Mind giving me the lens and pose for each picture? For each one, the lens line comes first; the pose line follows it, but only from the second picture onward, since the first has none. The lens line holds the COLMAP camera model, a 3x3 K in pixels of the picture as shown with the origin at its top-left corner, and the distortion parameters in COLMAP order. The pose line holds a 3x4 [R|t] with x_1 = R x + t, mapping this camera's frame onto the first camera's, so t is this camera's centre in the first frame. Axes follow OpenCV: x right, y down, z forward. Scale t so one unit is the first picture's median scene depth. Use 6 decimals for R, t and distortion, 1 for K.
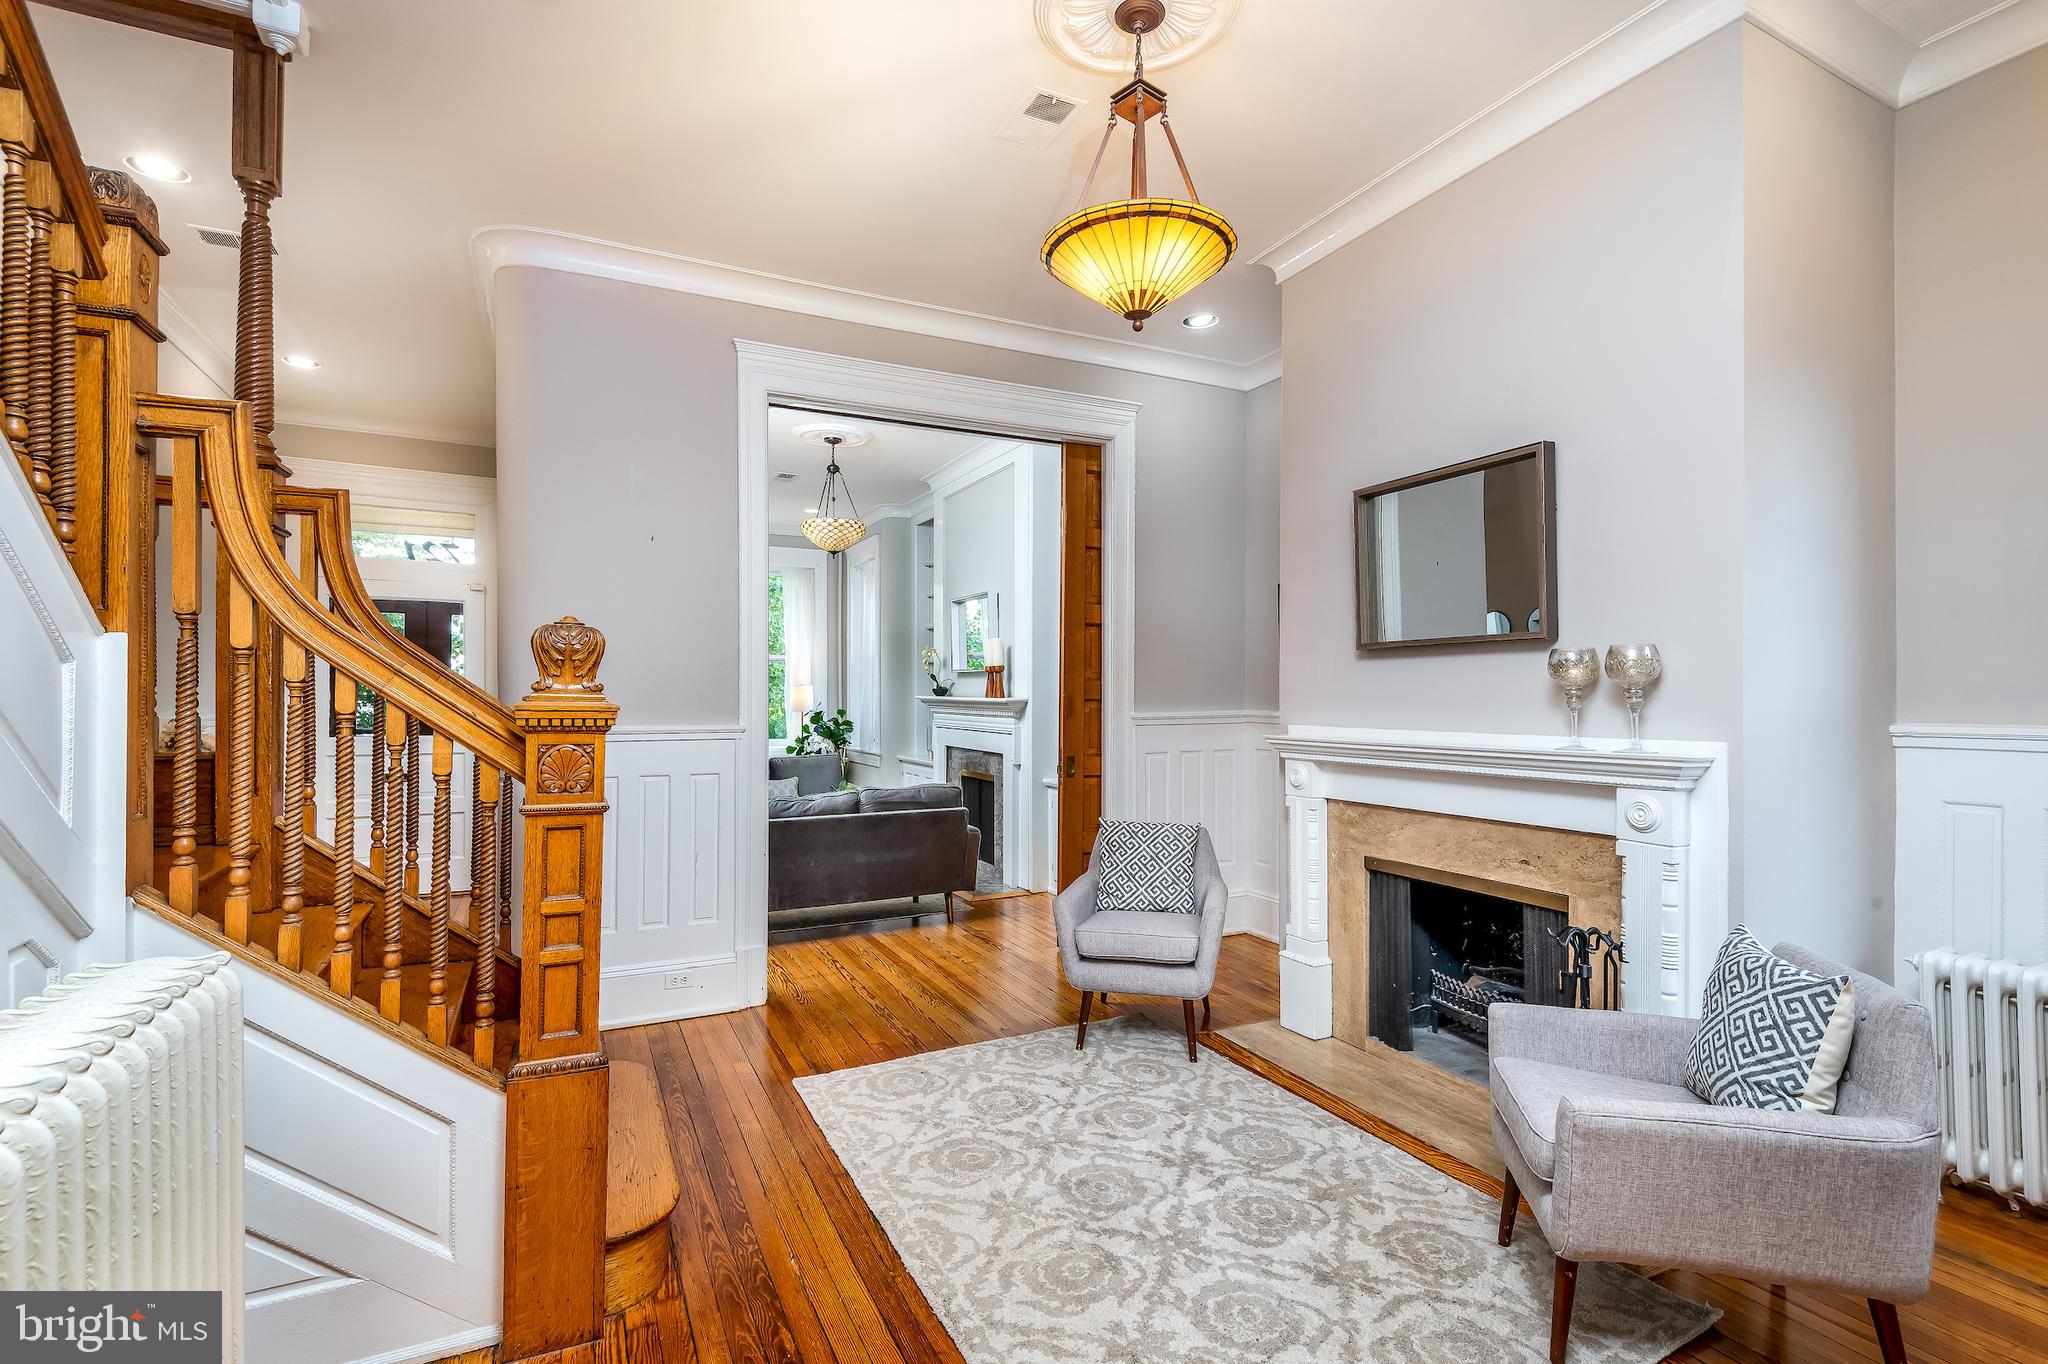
lens RADIAL K [[916.8, 0, 977.5], [0, 916.8, 693.2], [0, 0, 1]] dist [0.000766, 0.000066]
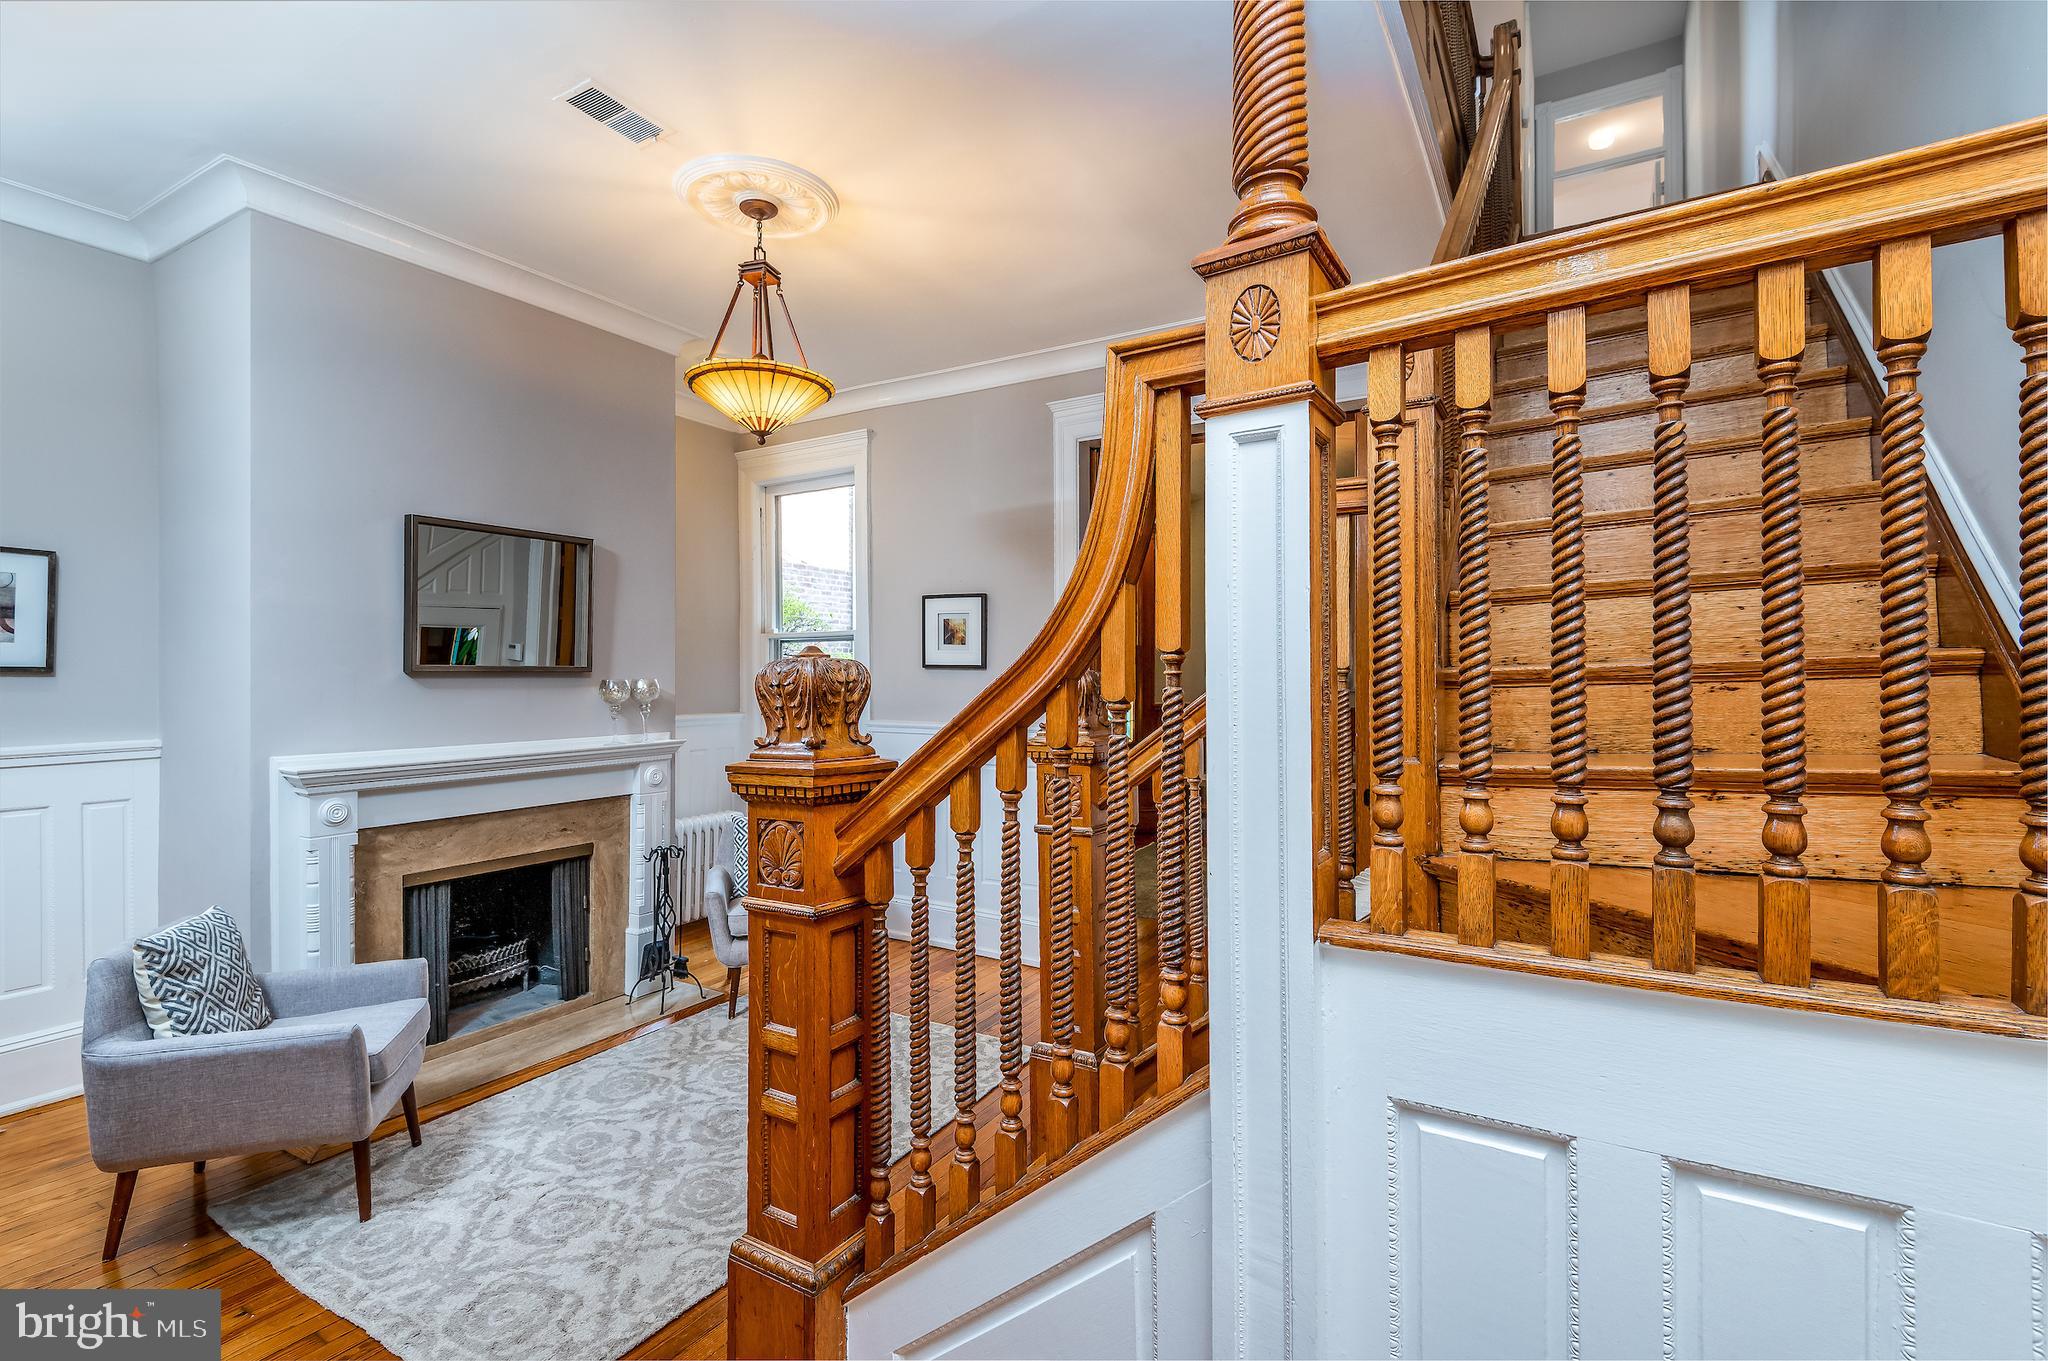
lens RADIAL K [[934.7, 0, 1016.8], [0, 934.7, 679.1], [0, 0, 1]] dist [0.046764, -0.024145]
pose [[-0.559925, -0.001294, 0.828542, -0.960056], [0.004412, 0.999980, 0.004543, -0.049914], [-0.828532, 0.006199, -0.559908, 1.187051]]
